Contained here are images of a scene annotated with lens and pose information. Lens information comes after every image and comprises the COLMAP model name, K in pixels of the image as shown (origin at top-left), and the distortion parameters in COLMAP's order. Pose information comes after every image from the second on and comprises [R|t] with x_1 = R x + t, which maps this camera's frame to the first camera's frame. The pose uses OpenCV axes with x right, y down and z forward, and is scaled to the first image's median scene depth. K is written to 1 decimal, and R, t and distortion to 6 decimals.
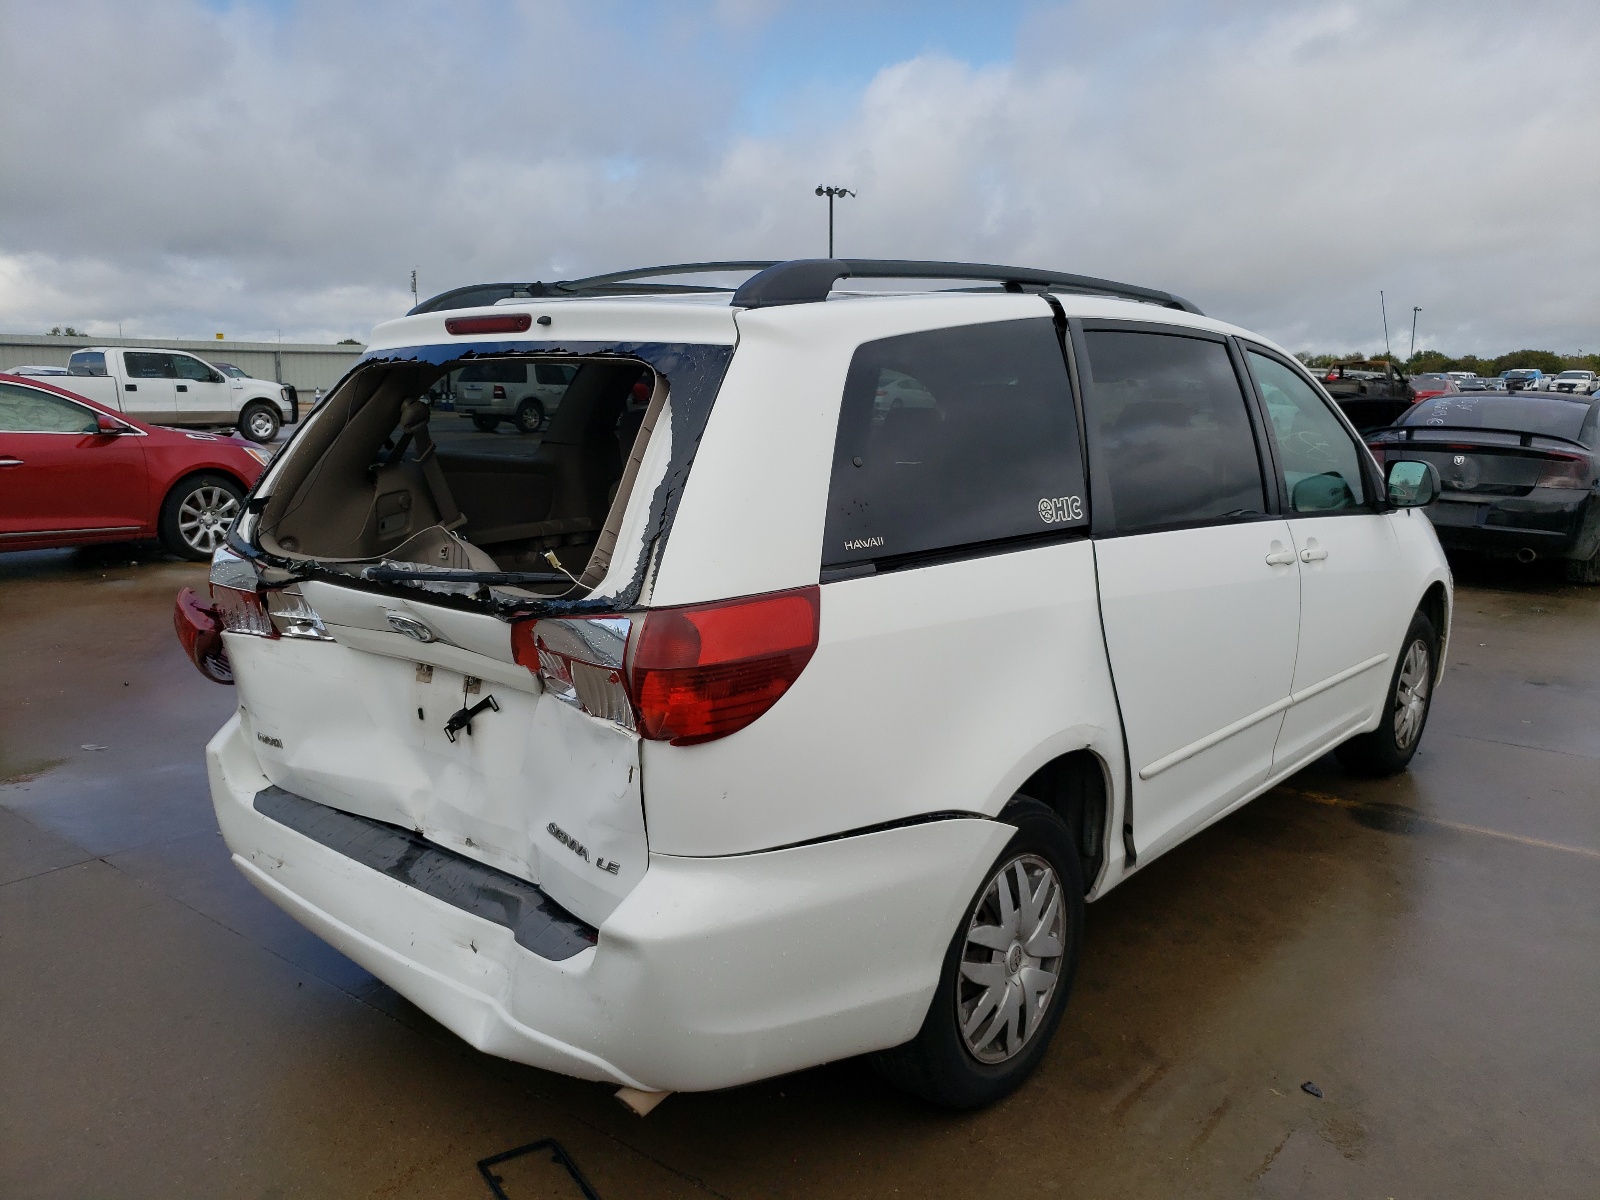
lens RADIAL K [[1196.5, 0, 806.1], [0, 1196.5, 610.1], [0, 0, 1]] dist [0.156405, -0.259122]
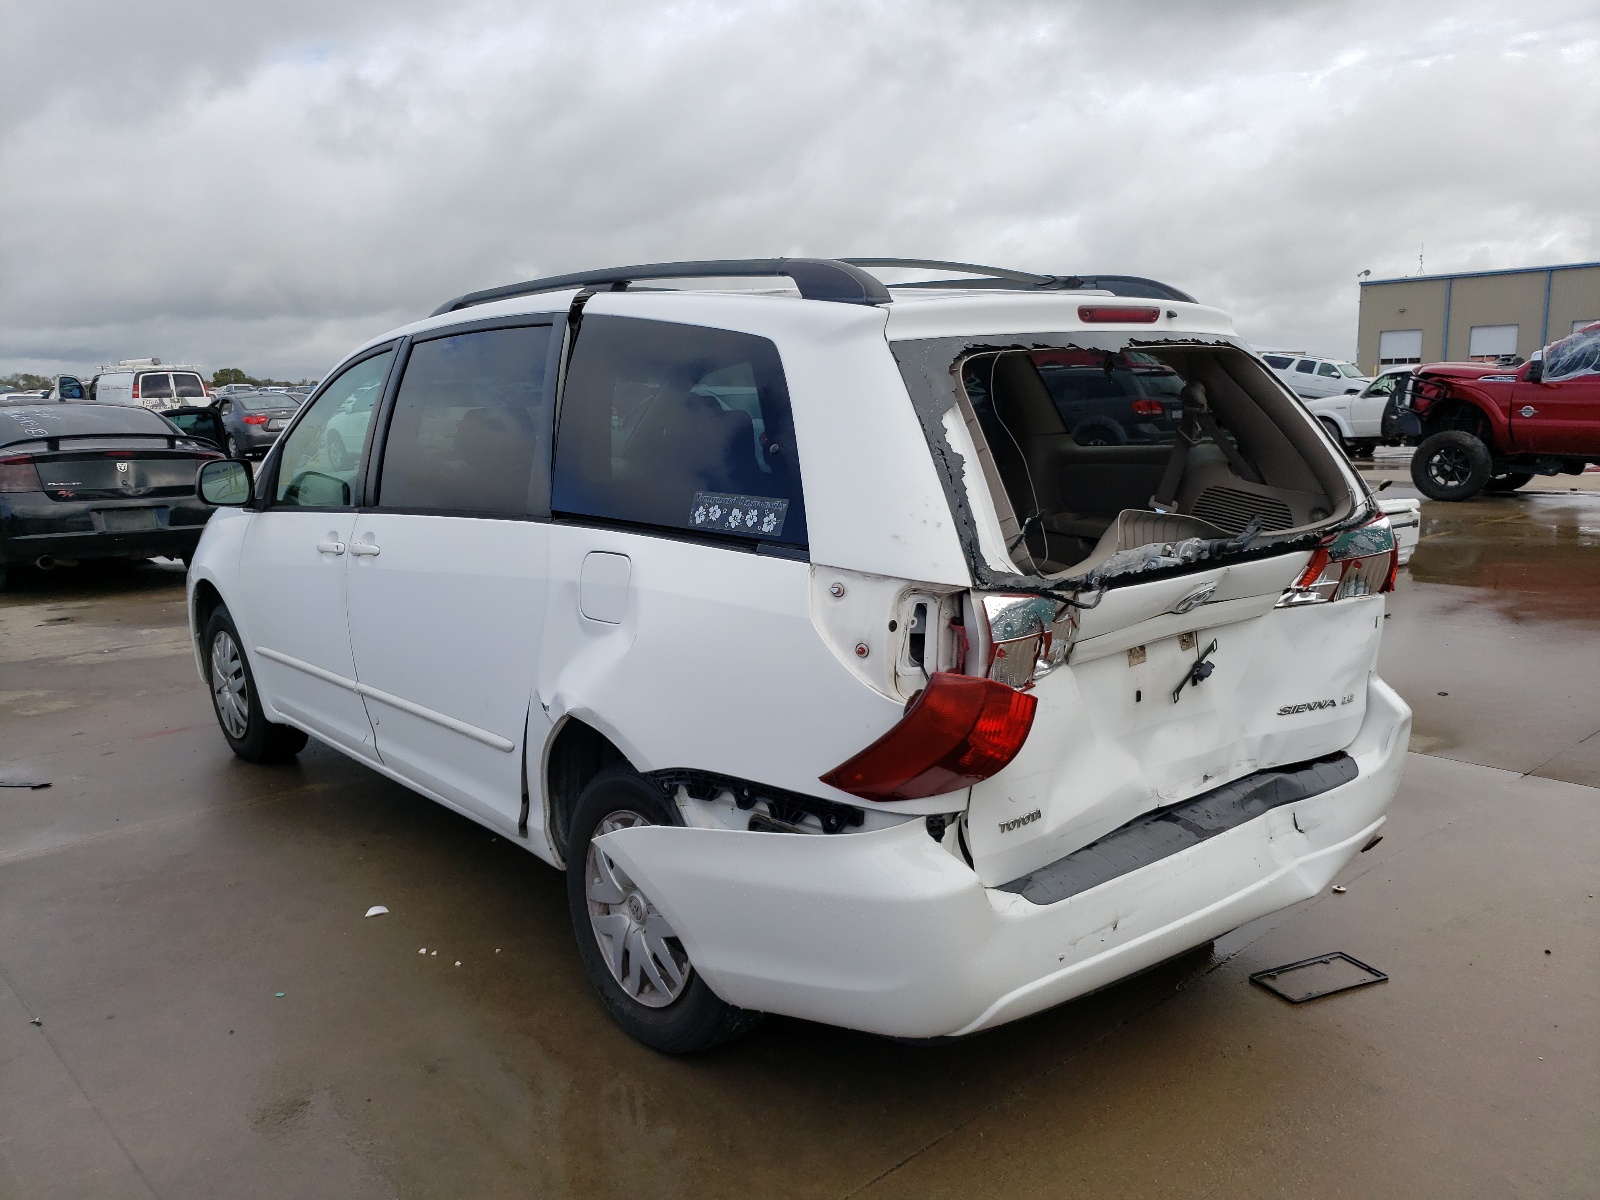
lens RADIAL K [[1174.3, 0, 800.0], [0, 1174.3, 600.0], [0, 0, 1]] dist [0.155415, -0.237420]
pose [[0.165445, -0.180980, 0.969471, -1.372572], [0.196911, 0.969287, 0.147342, -0.203394], [-0.966361, 0.166523, 0.196001, 1.114272]]
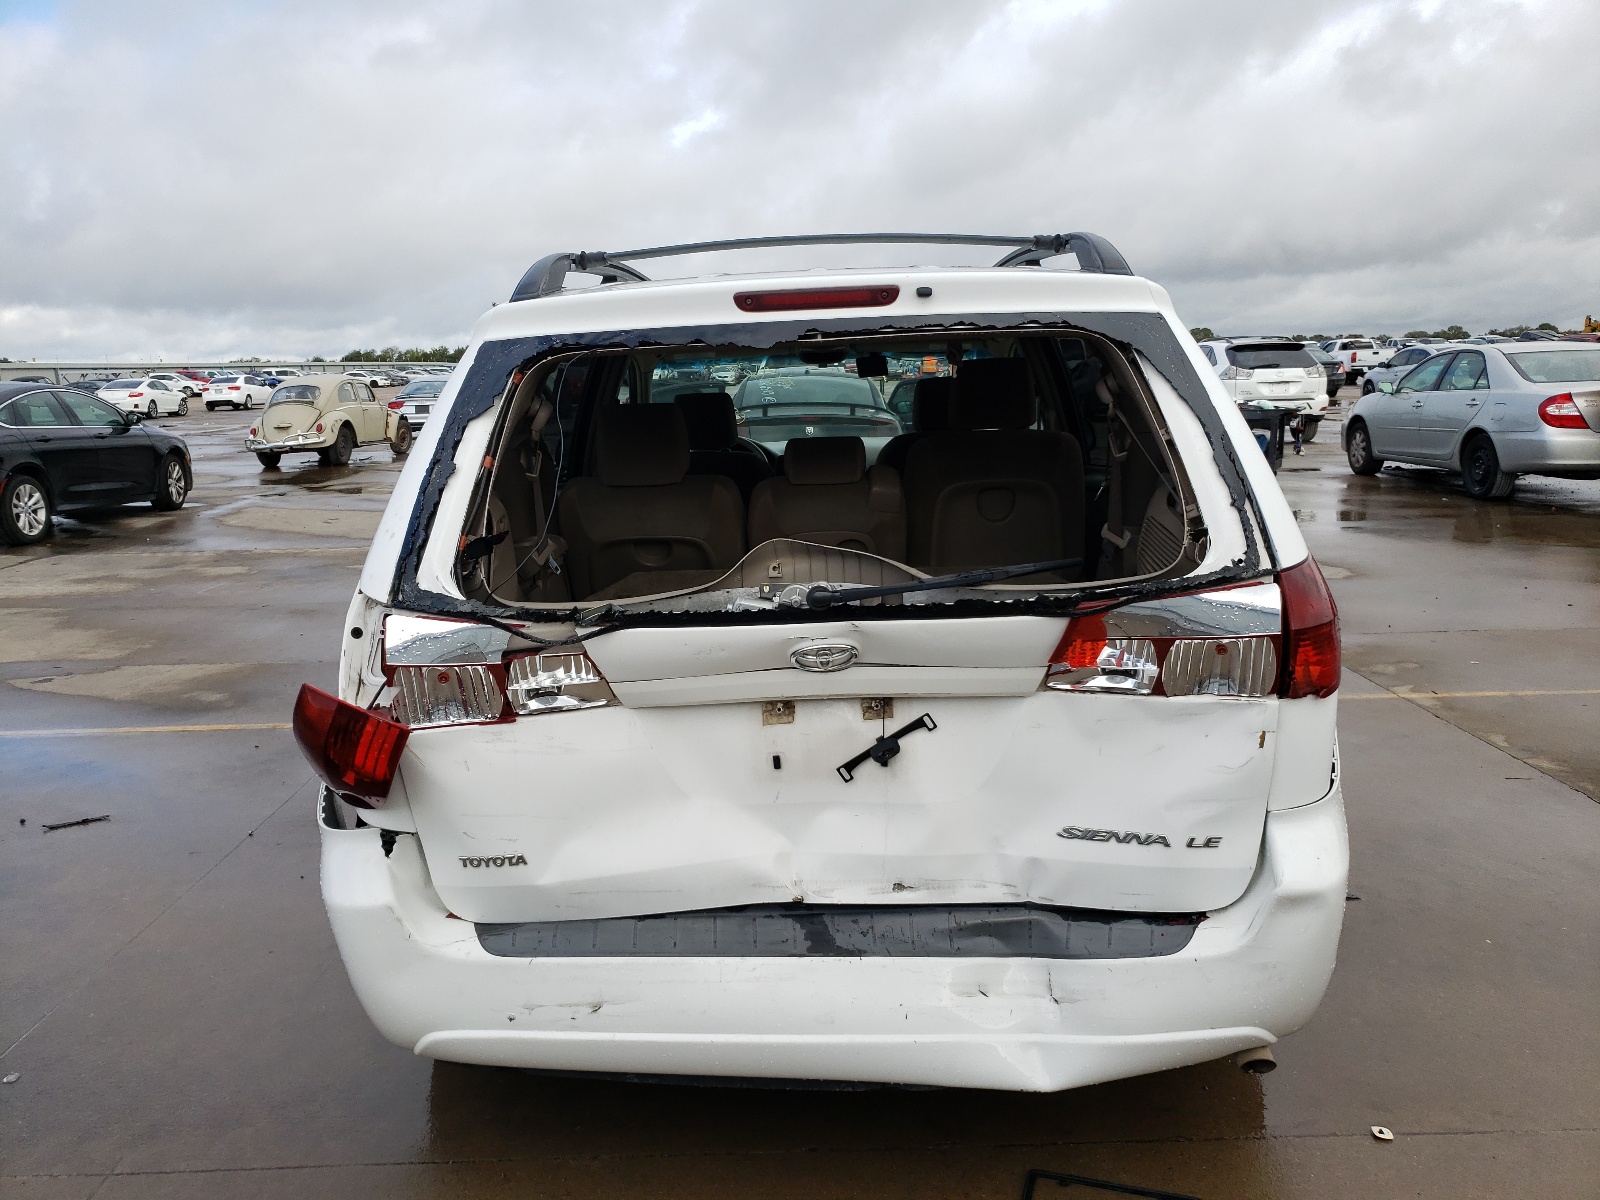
lens RADIAL K [[1174.3, 0, 800.0], [0, 1174.3, 600.0], [0, 0, 1]] dist [0.155415, -0.237420]
pose [[0.776960, -0.149318, 0.611586, -0.824730], [0.149143, 0.987467, 0.051618, -0.068999], [-0.611628, 0.051108, 0.789493, 0.355599]]
